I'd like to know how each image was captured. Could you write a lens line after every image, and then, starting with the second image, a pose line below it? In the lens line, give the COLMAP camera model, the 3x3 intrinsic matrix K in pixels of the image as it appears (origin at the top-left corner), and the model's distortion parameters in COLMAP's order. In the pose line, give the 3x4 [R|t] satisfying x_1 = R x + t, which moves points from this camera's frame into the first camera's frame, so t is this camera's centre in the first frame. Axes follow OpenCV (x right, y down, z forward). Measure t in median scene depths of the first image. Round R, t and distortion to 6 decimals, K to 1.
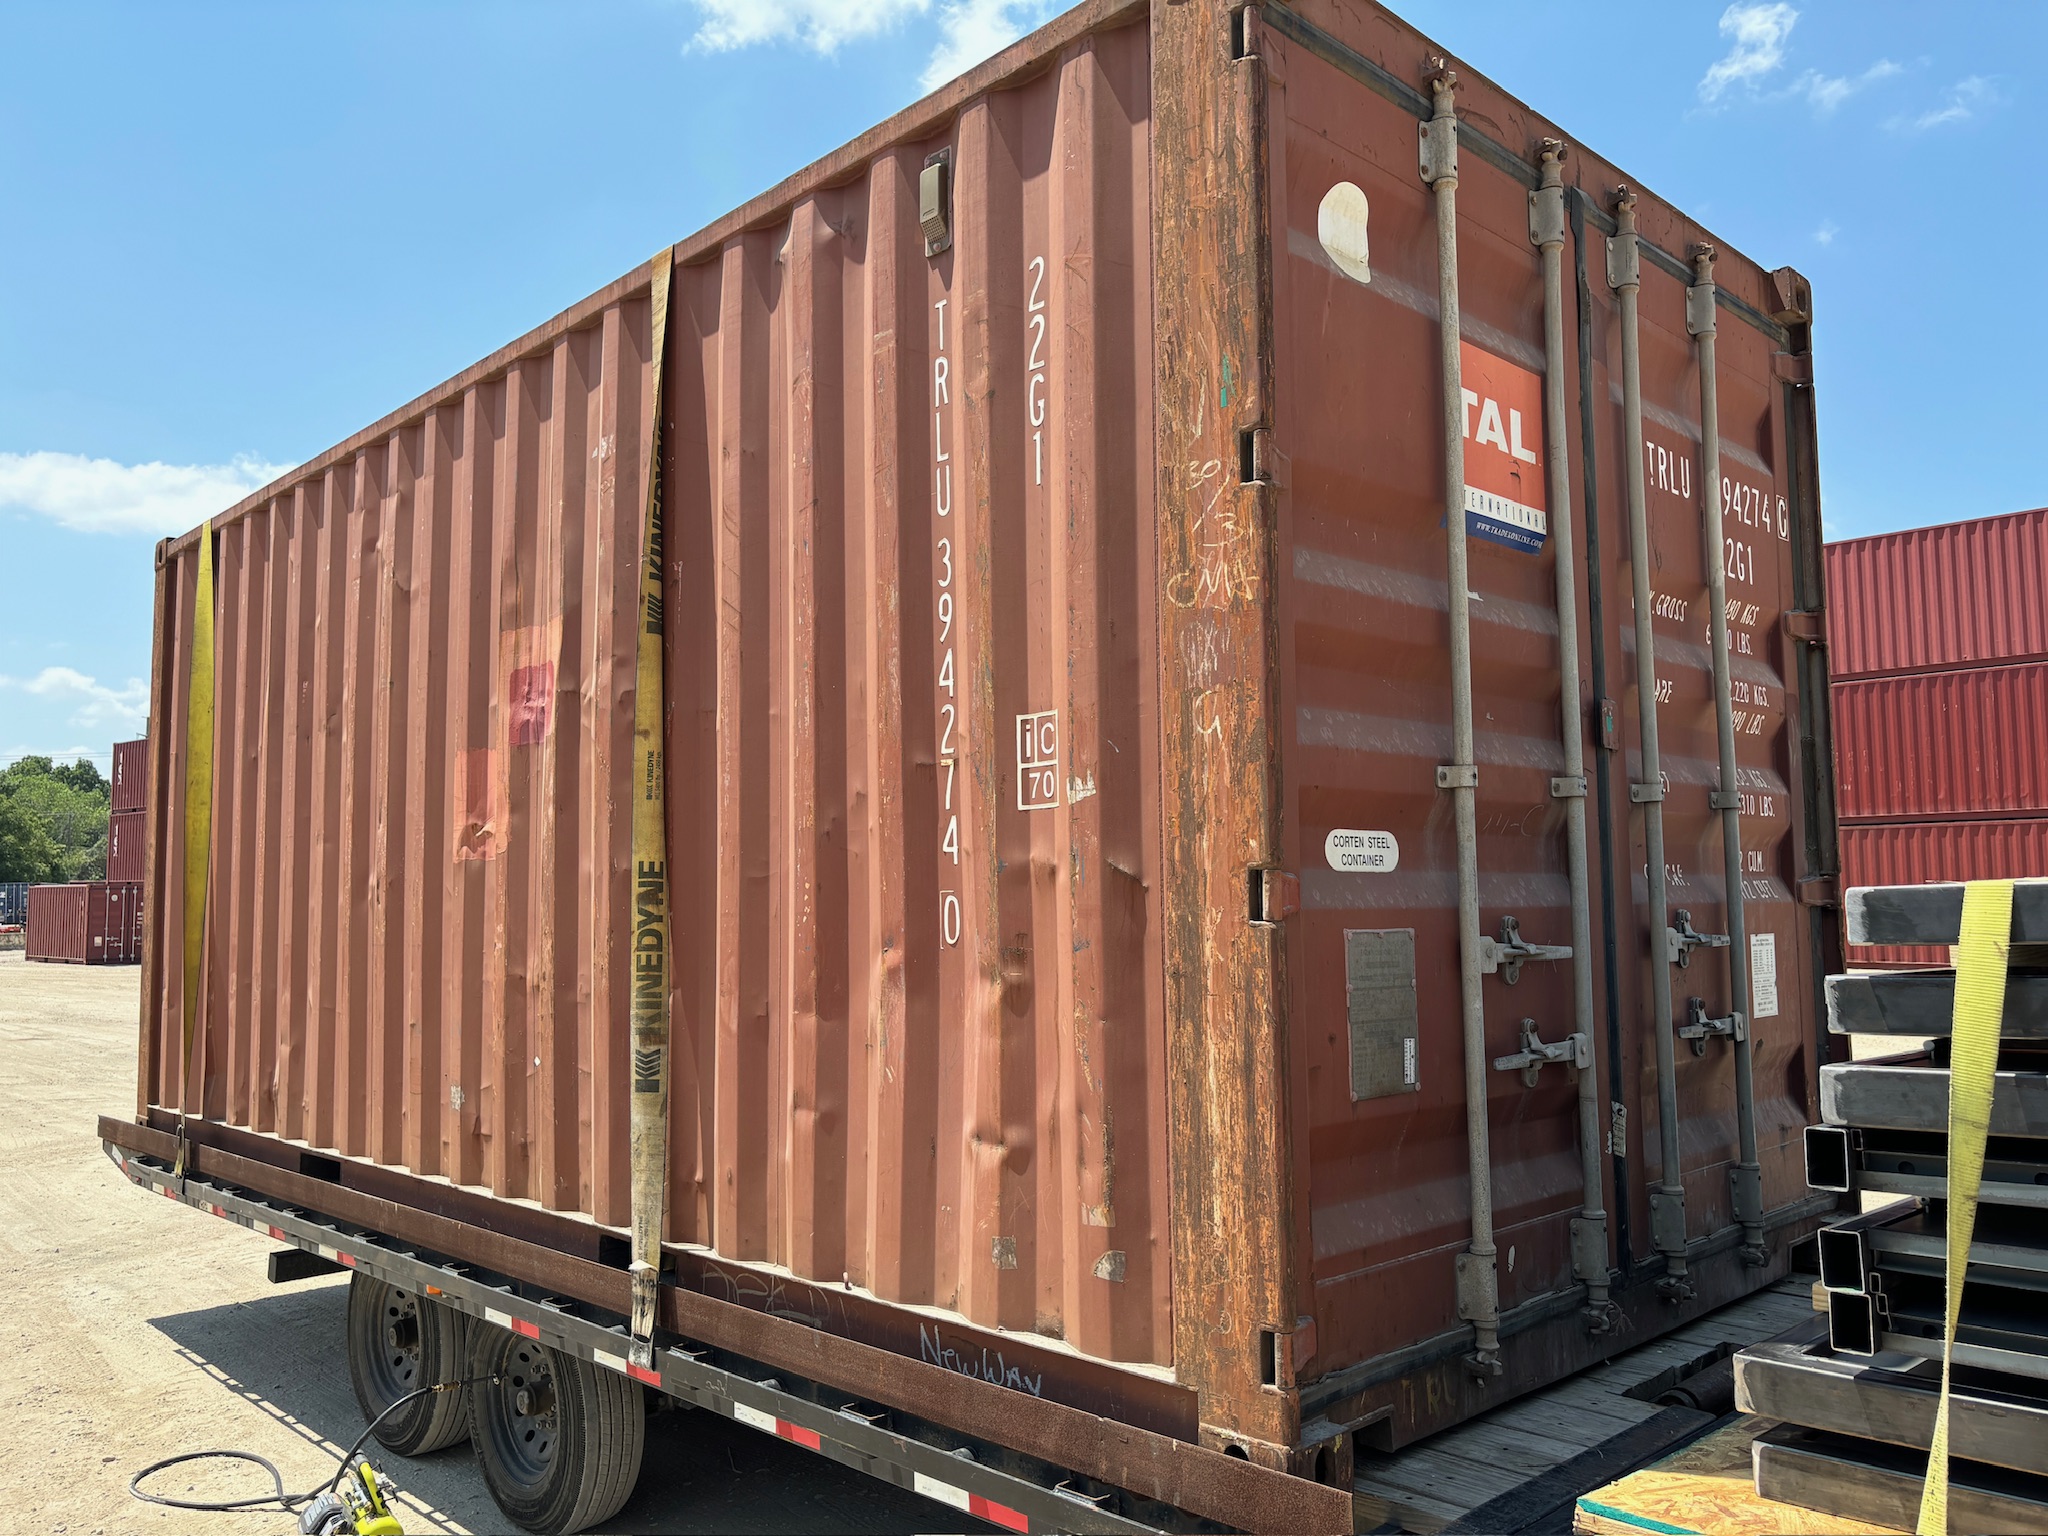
lens RADIAL K [[1565.4, 0, 1024.0], [0, 1565.4, 768.0], [0, 0, 1]] dist [0.006904, 0.004316]
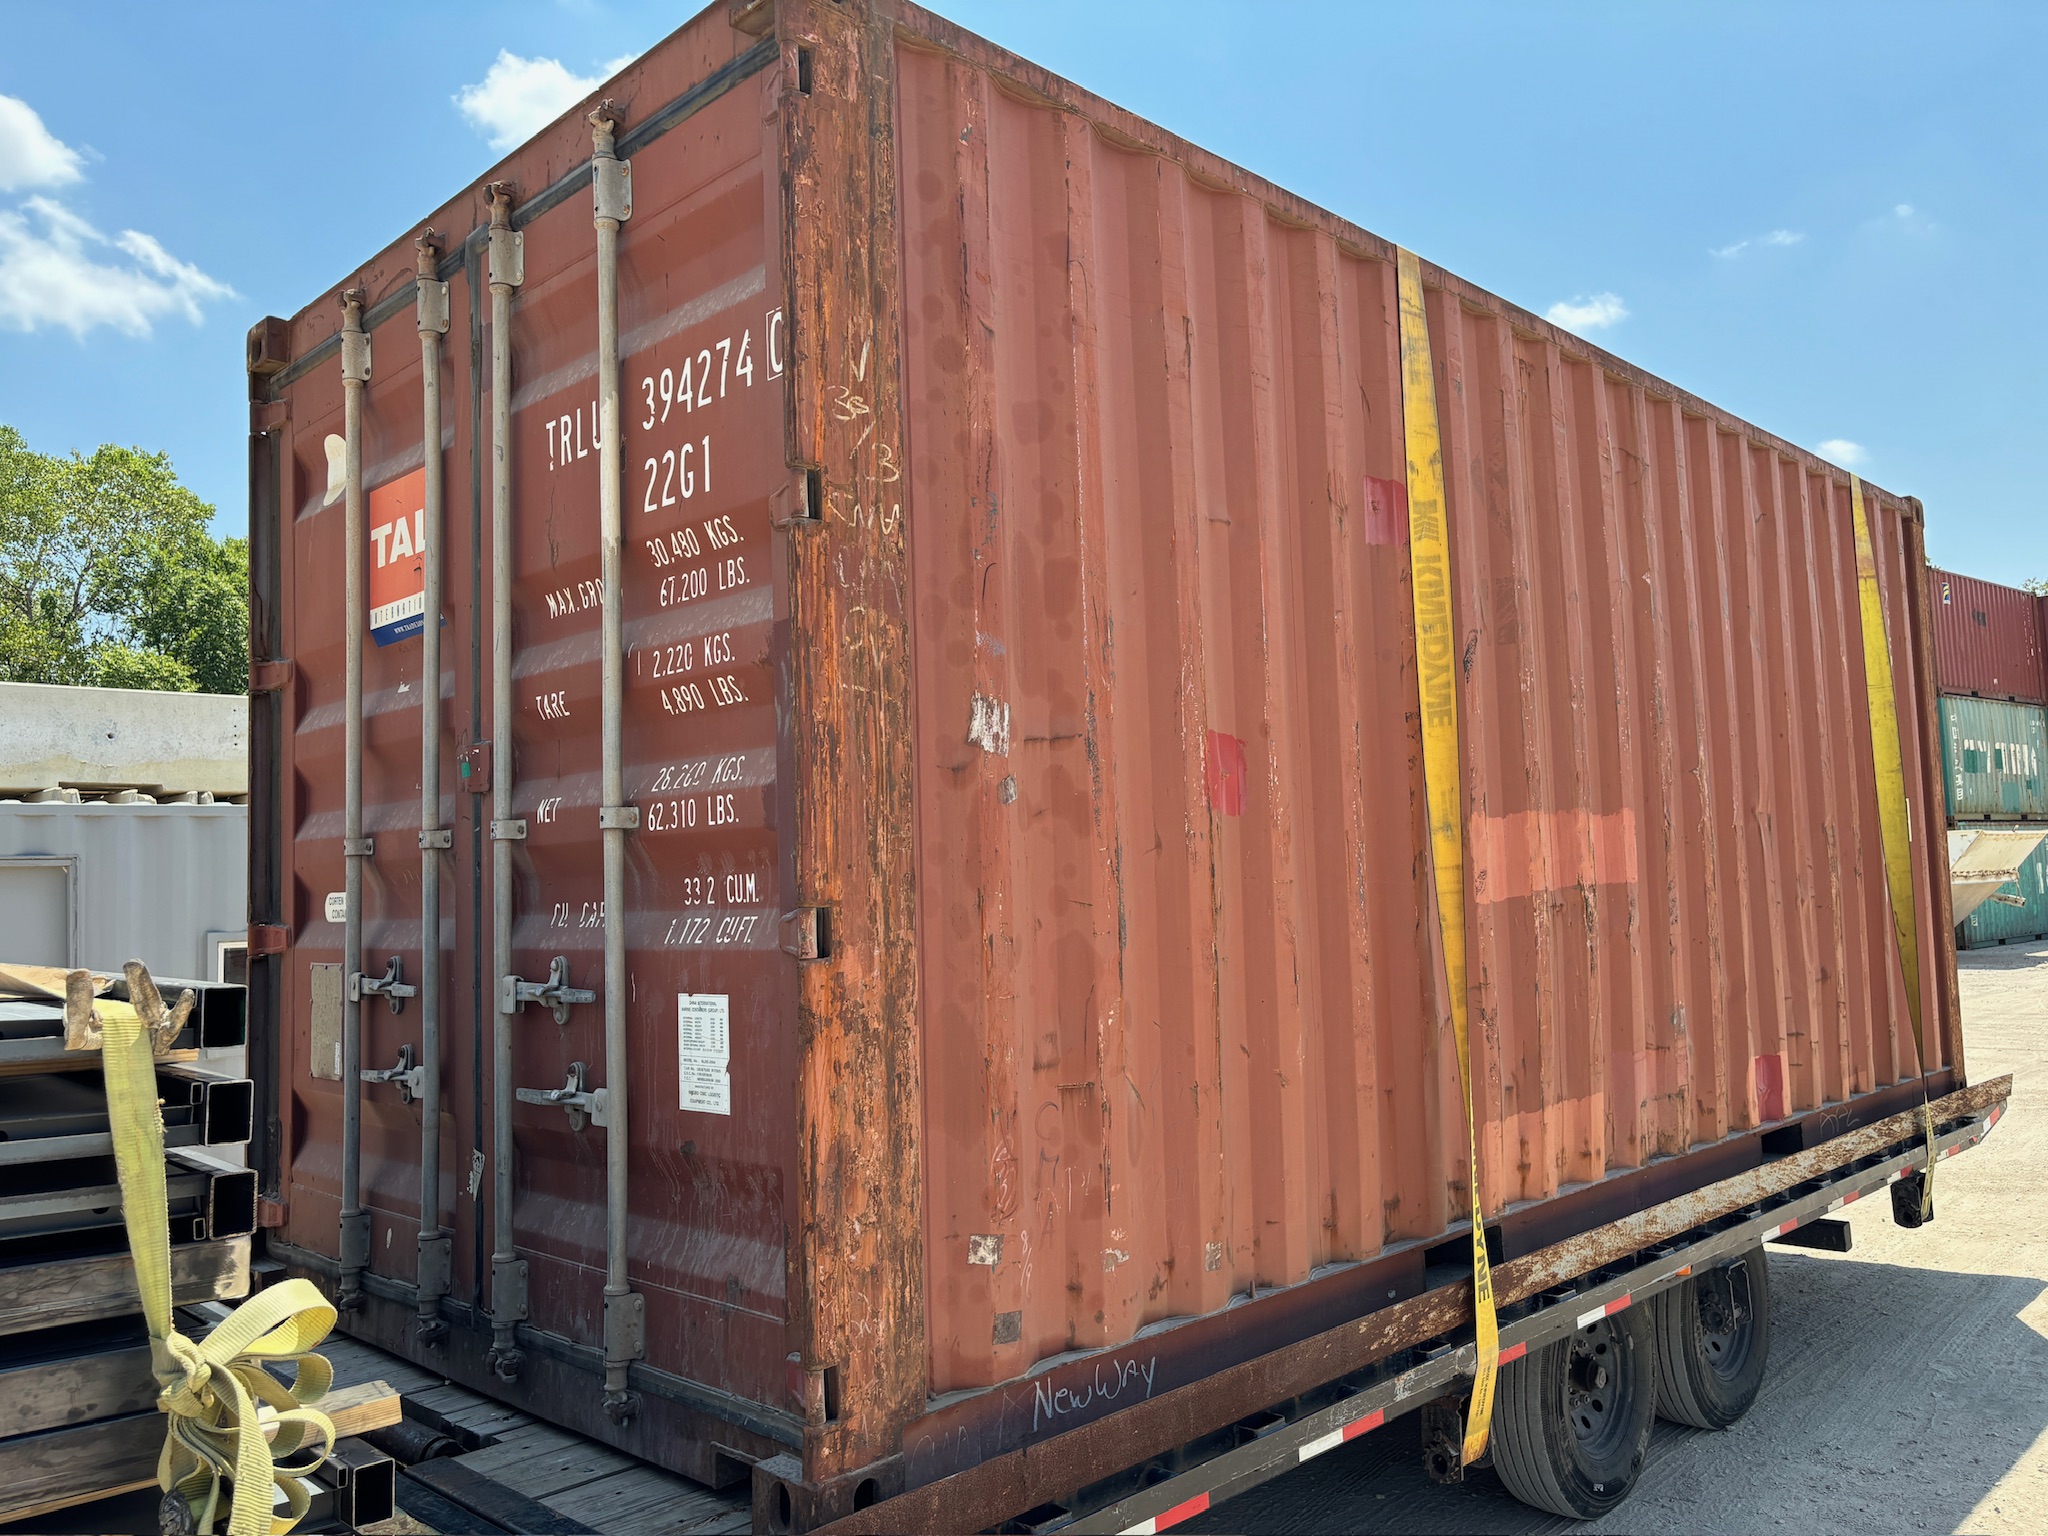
lens RADIAL K [[1565.4, 0, 1024.0], [0, 1565.4, 768.0], [0, 0, 1]] dist [0.006904, 0.004316]
pose [[0.026513, -0.069851, -0.997205, 1.252182], [0.119207, 0.990658, -0.066223, 0.072802], [0.992515, -0.117118, 0.034592, 1.194742]]
